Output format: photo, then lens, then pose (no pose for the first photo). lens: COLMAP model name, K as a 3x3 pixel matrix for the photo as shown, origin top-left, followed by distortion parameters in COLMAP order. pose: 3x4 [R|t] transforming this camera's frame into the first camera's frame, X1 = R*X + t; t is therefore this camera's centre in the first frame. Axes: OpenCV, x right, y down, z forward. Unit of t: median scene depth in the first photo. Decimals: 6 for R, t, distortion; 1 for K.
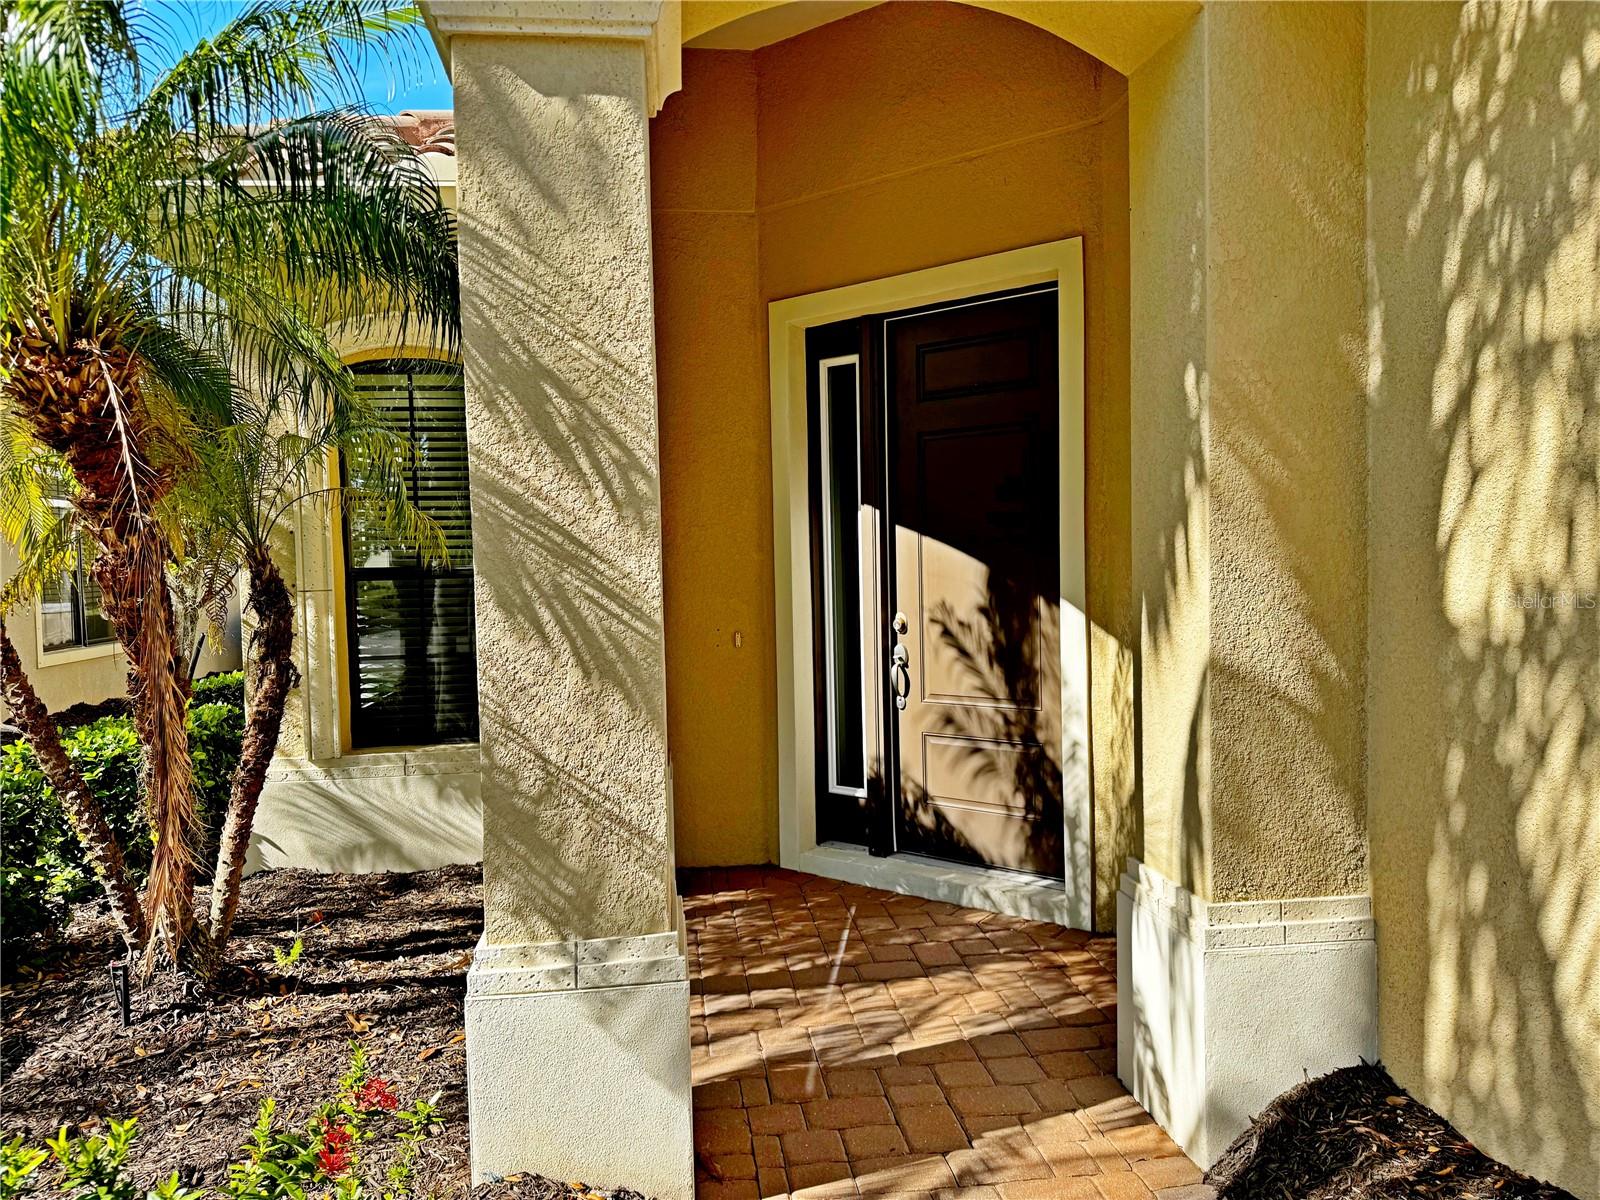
lens RADIAL K [[1136.6, 0, 799.0], [0, 1136.6, 600.3], [0, 0, 1]] dist [0.051812, -0.078740]
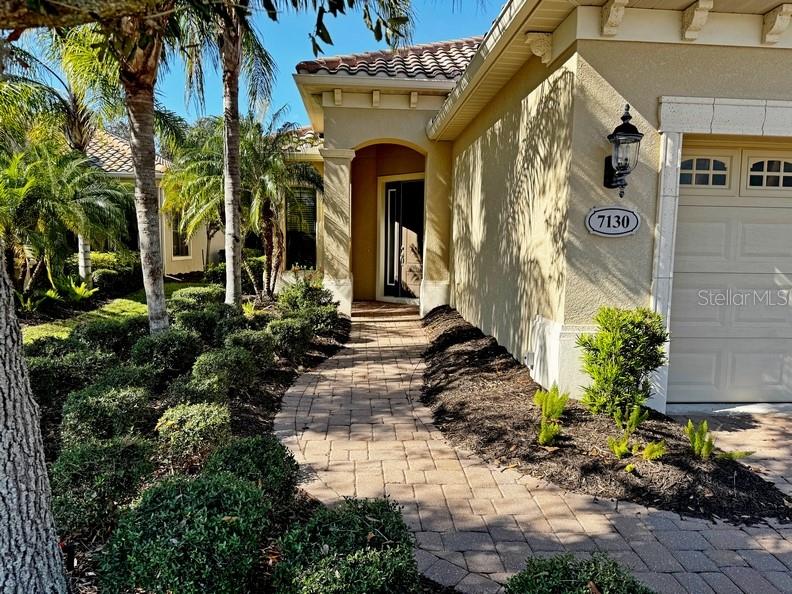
lens RADIAL K [[562.6, 0, 397.1], [0, 562.6, 298.0], [0, 0, 1]] dist [0.051812, -0.078740]
pose [[0.996940, 0.051072, -0.059187, 0.215123], [-0.047979, 0.997465, 0.052552, 0.107250], [0.061721, -0.049551, 0.996863, -1.321584]]
